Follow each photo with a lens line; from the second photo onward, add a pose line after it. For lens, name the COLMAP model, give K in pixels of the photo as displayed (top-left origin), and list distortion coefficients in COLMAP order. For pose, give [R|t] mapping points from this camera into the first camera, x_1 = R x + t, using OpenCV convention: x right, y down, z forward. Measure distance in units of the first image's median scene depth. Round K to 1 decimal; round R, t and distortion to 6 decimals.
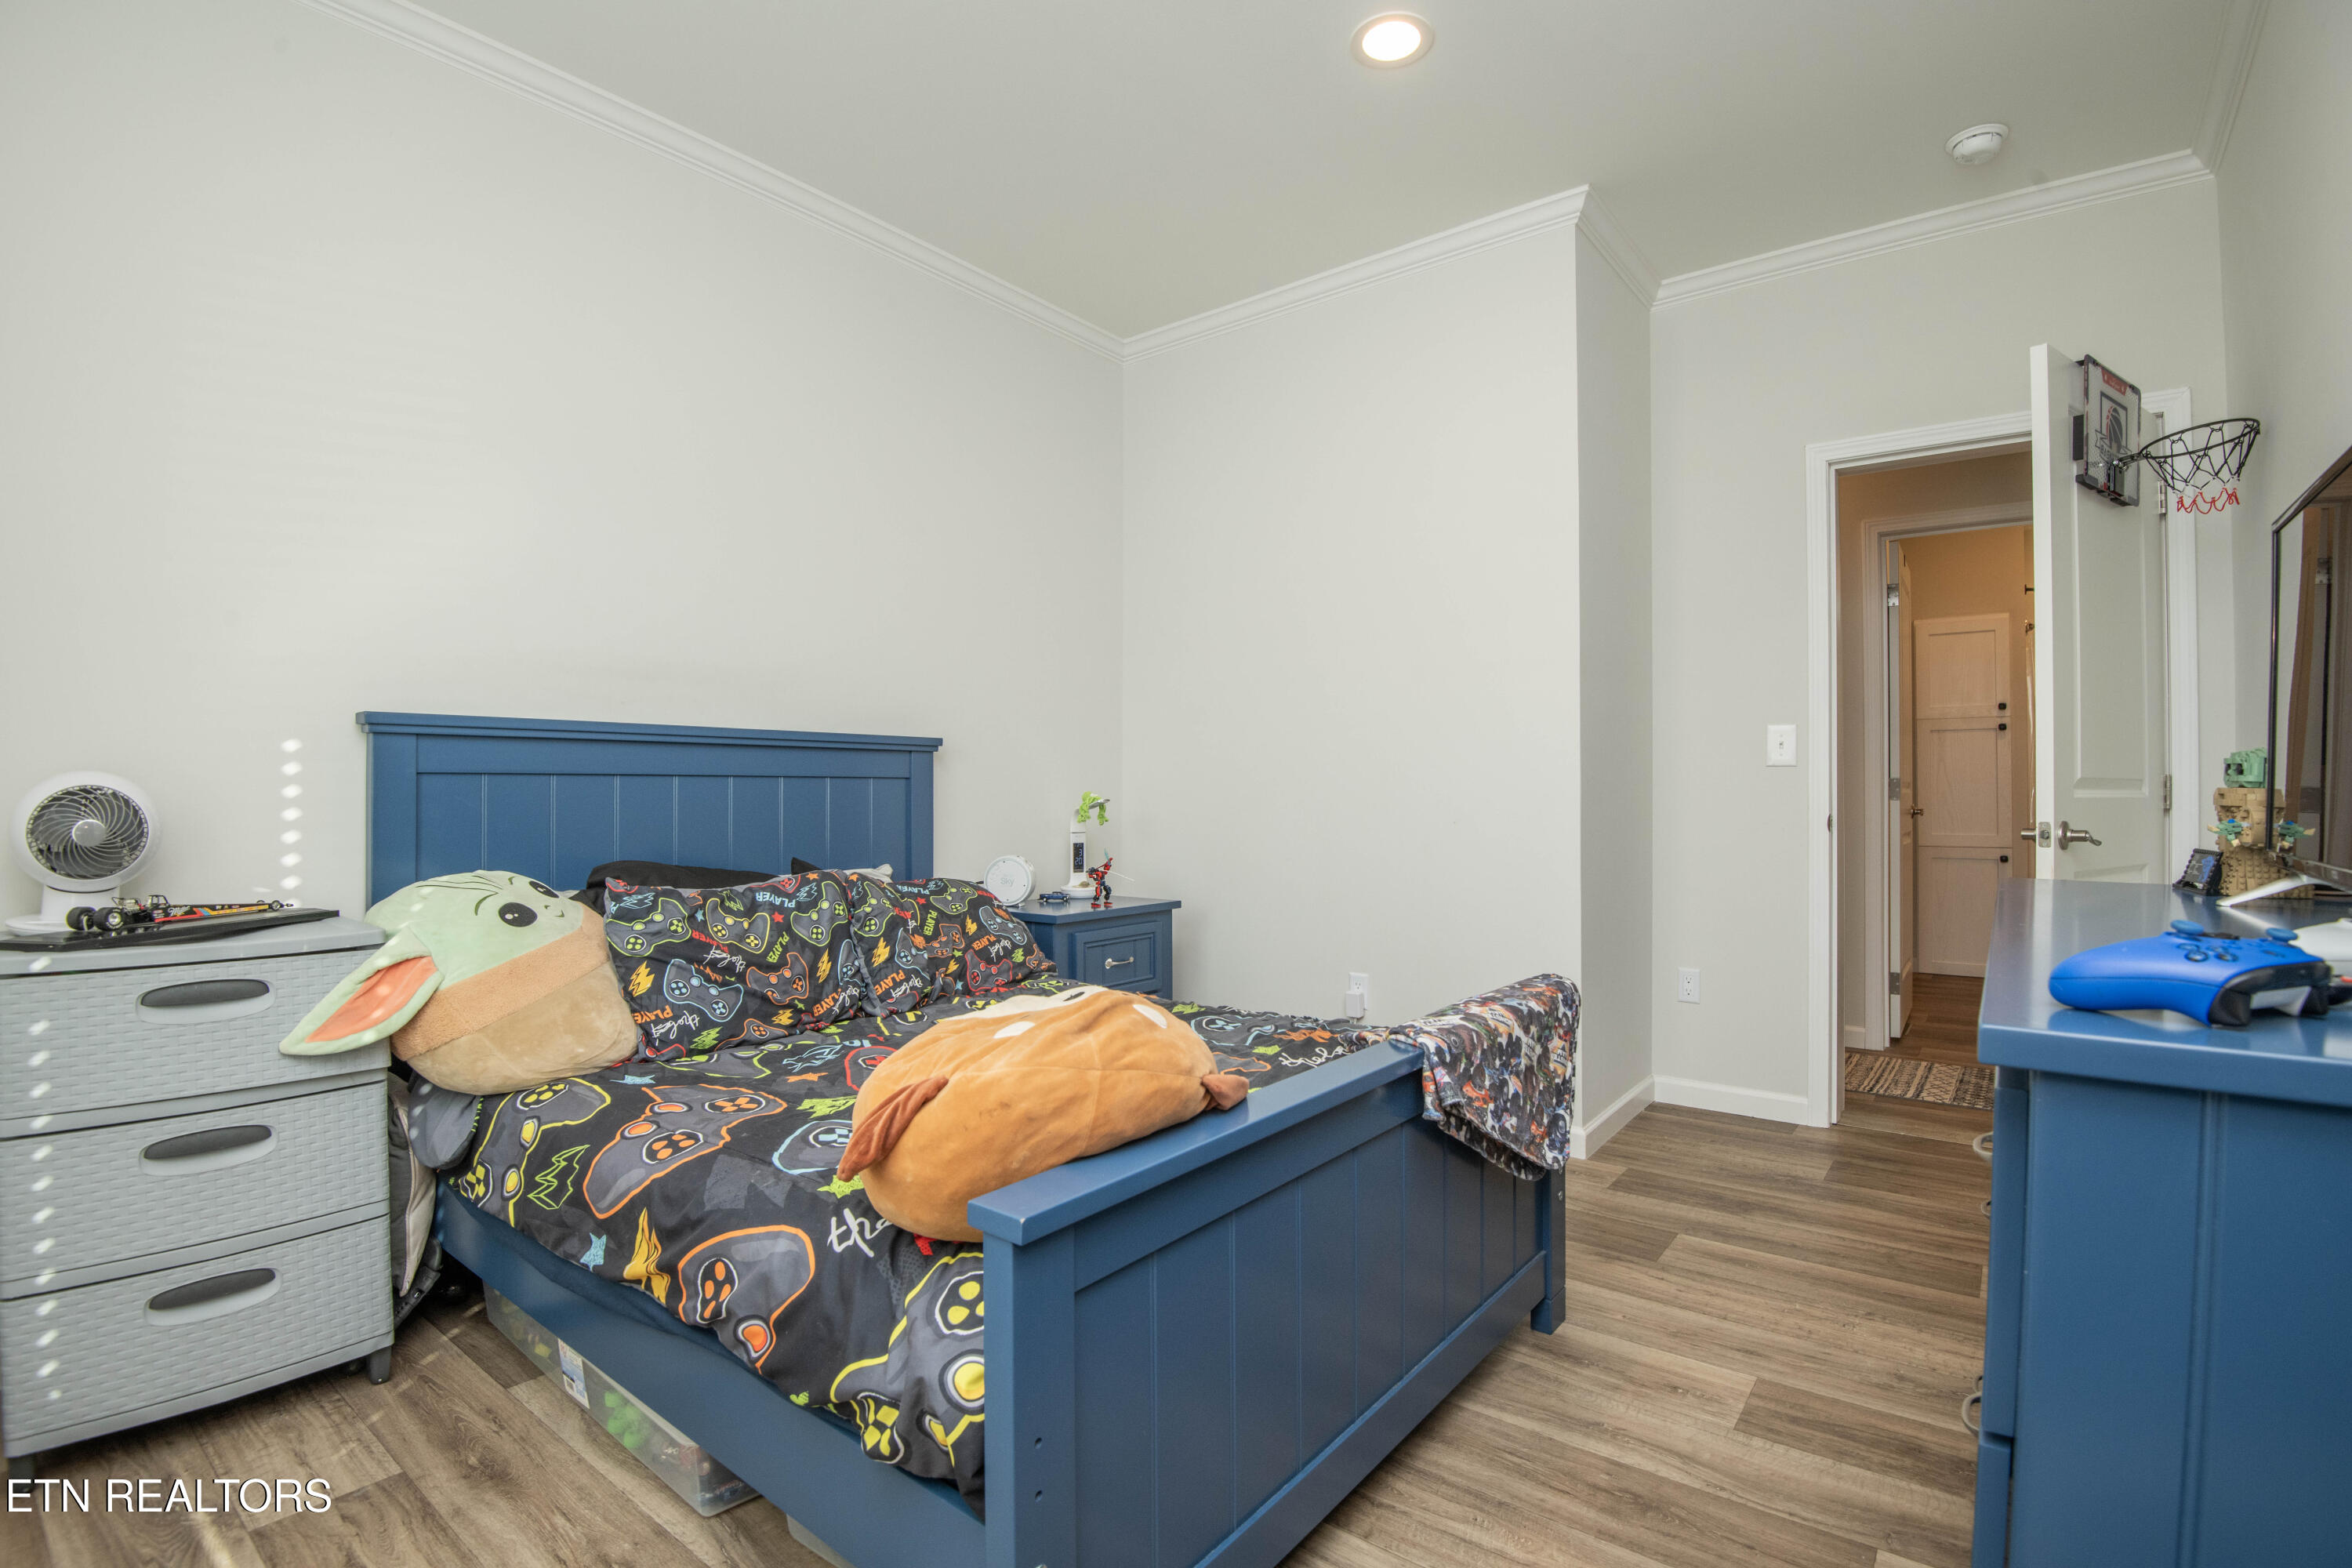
lens RADIAL K [[1091.6, 0, 1179.6], [0, 1091.6, 774.1], [0, 0, 1]] dist [-0.001108, -0.020458]
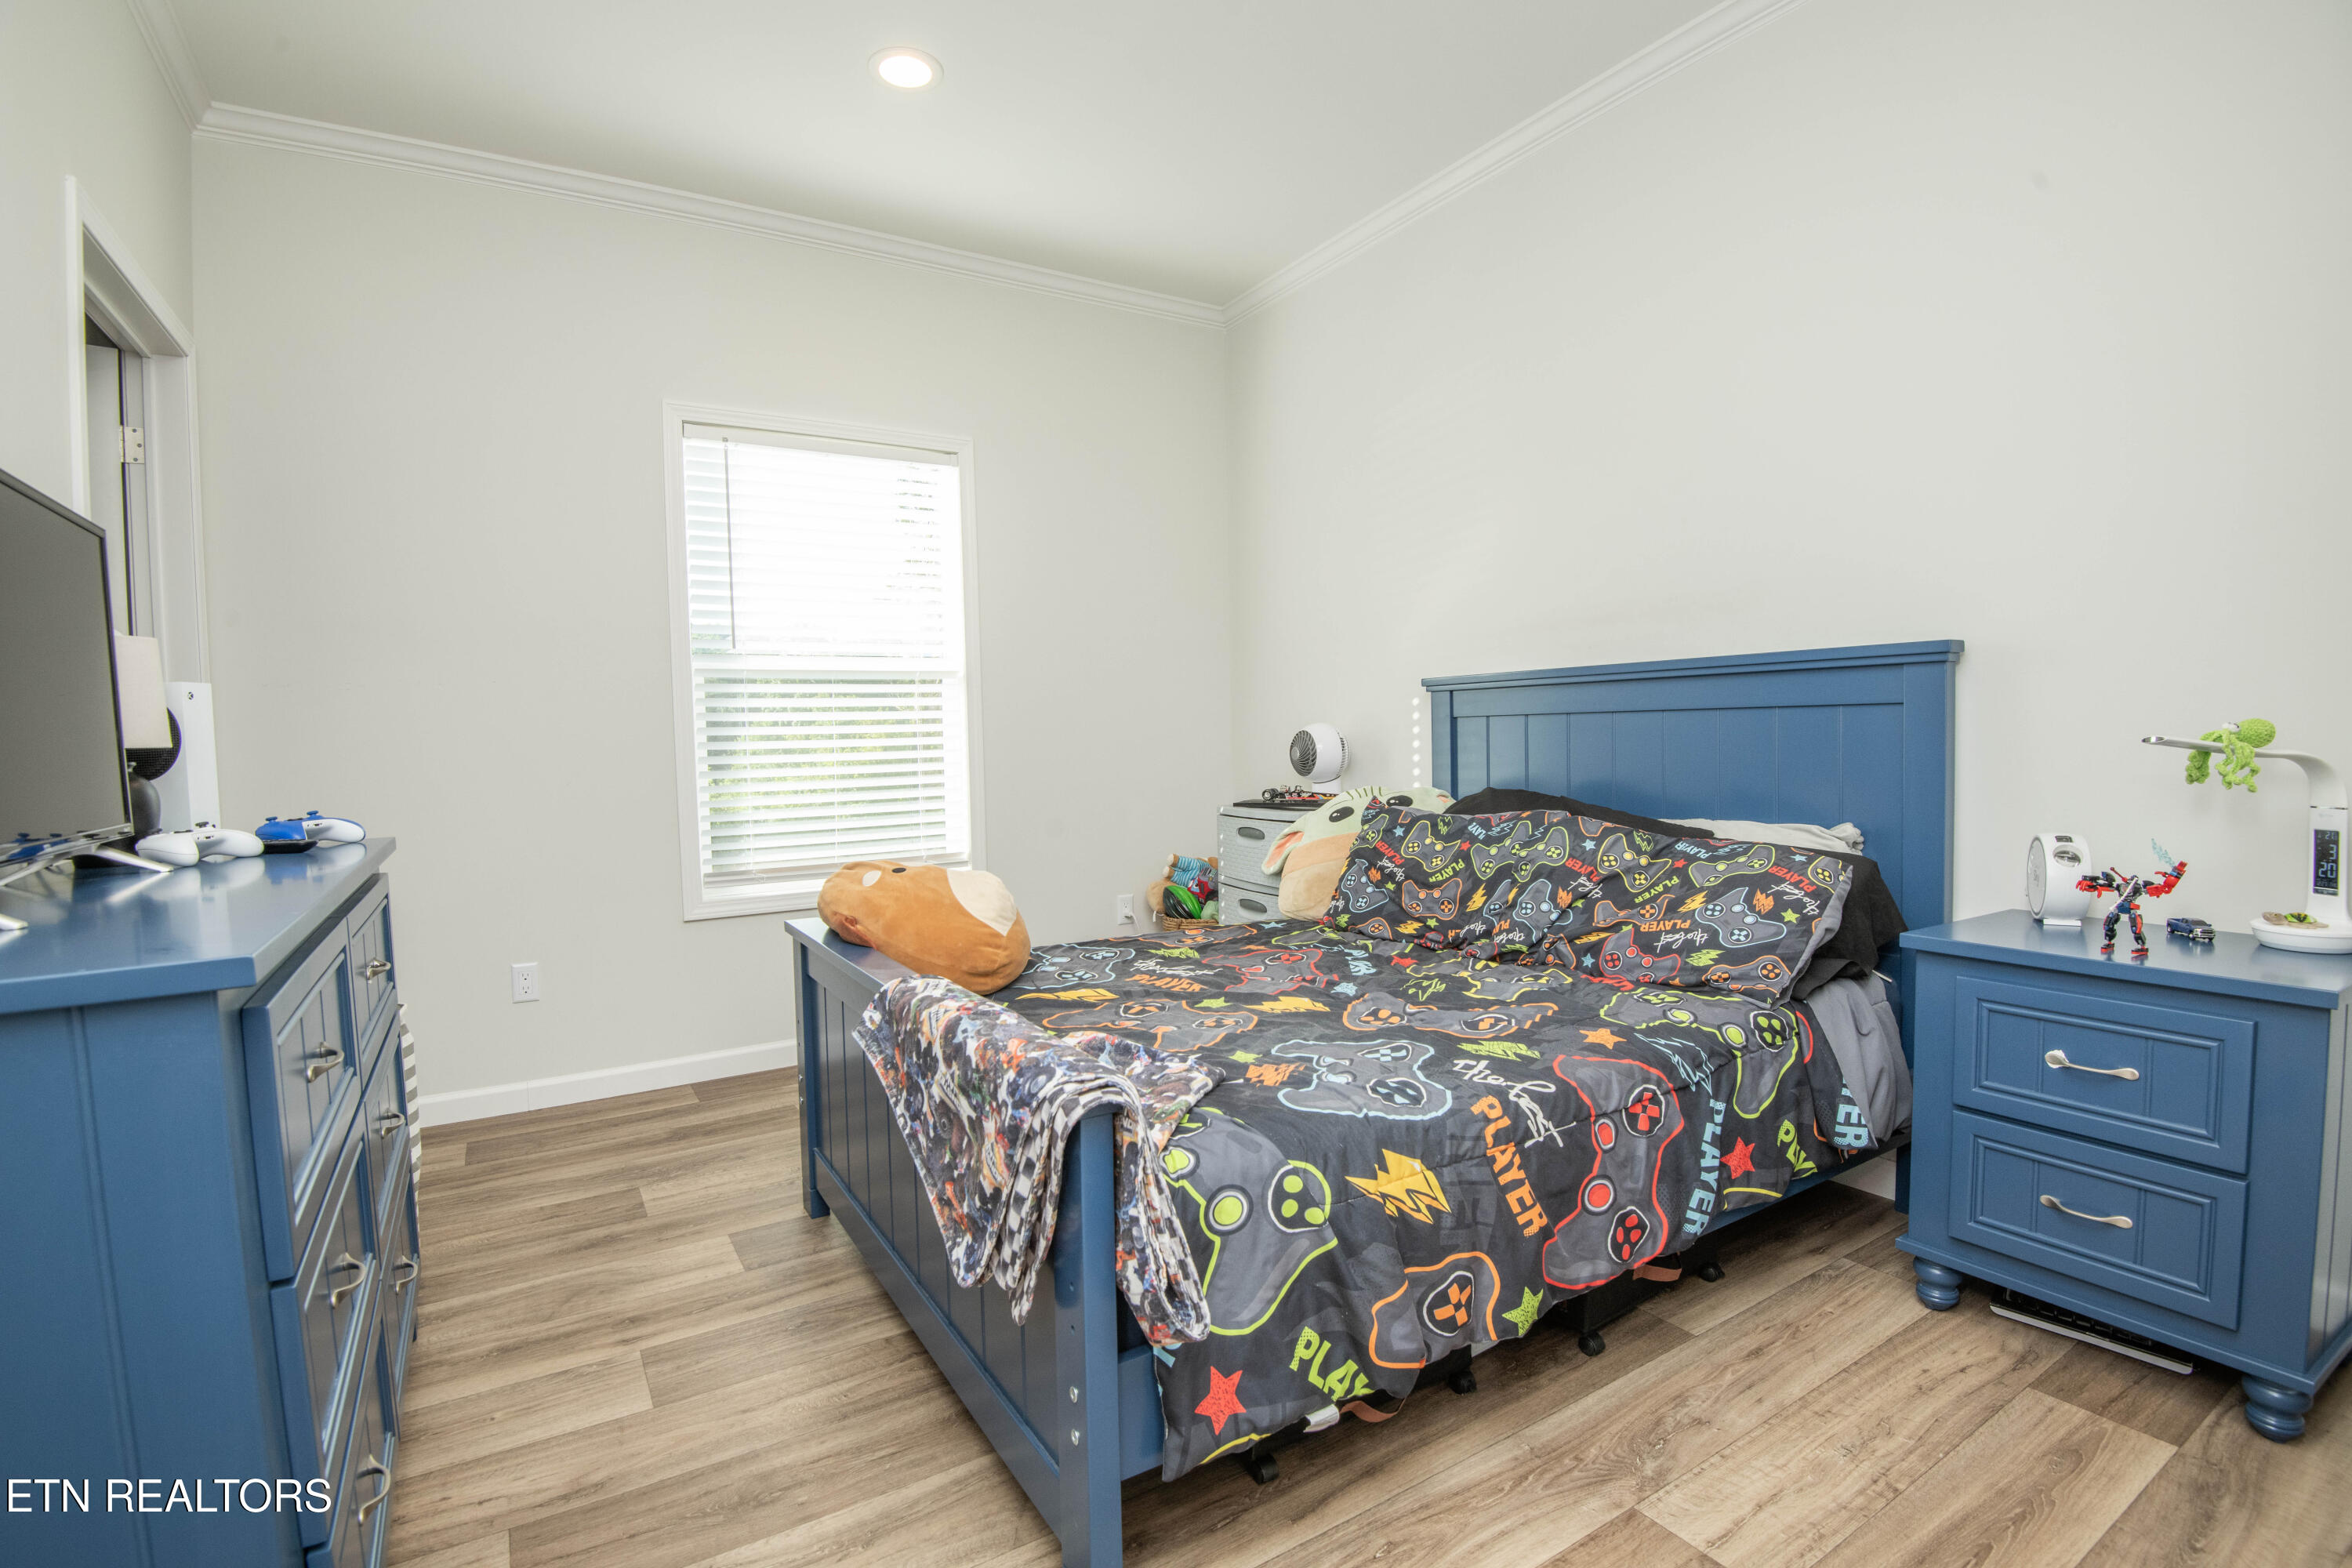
lens RADIAL K [[1091.6, 0, 1179.6], [0, 1091.6, 774.1], [0, 0, 1]] dist [-0.001108, -0.020458]
pose [[-0.330569, 0.049362, -0.942490, 0.788296], [0.037884, 0.998520, 0.039009, 0.006102], [0.943021, -0.022811, -0.331950, 1.138457]]
